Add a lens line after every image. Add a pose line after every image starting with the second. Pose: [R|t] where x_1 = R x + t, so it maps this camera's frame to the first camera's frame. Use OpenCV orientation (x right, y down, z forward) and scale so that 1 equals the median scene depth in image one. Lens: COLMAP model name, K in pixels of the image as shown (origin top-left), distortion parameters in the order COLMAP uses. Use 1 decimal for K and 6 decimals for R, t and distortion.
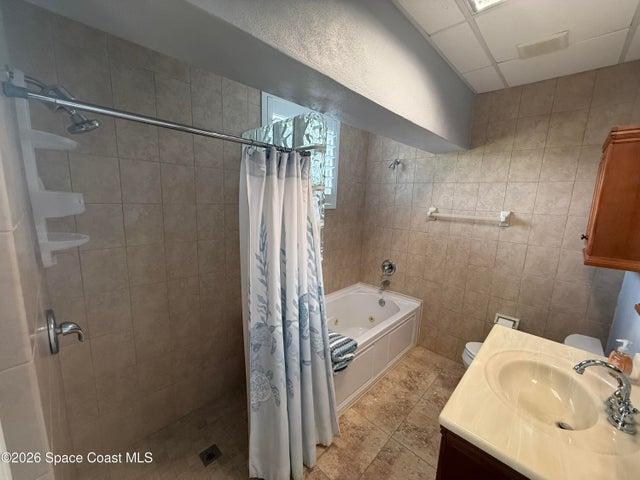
lens RADIAL K [[255.8, 0, 320.7], [0, 255.8, 240.4], [0, 0, 1]] dist [0.000046, -0.000007]
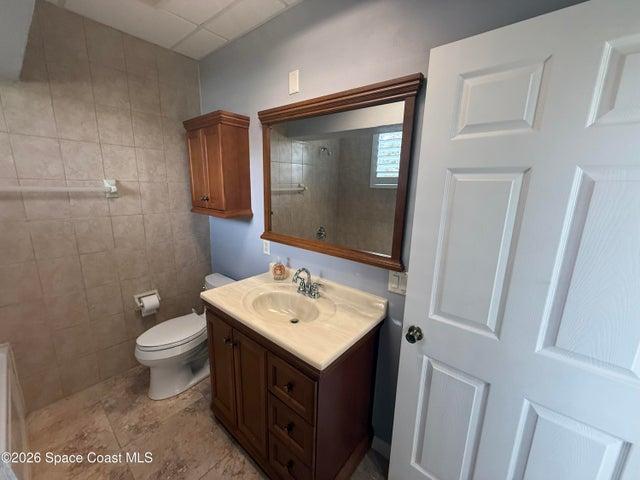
lens RADIAL K [[255.8, 0, 320.8], [0, 255.8, 239.9], [0, 0, 1]] dist [0.000046, -0.000007]
pose [[-0.067157, -0.243512, 0.967570, -0.178676], [0.138044, 0.958165, 0.250726, -0.038352], [-0.988147, 0.150405, -0.030732, 0.367732]]
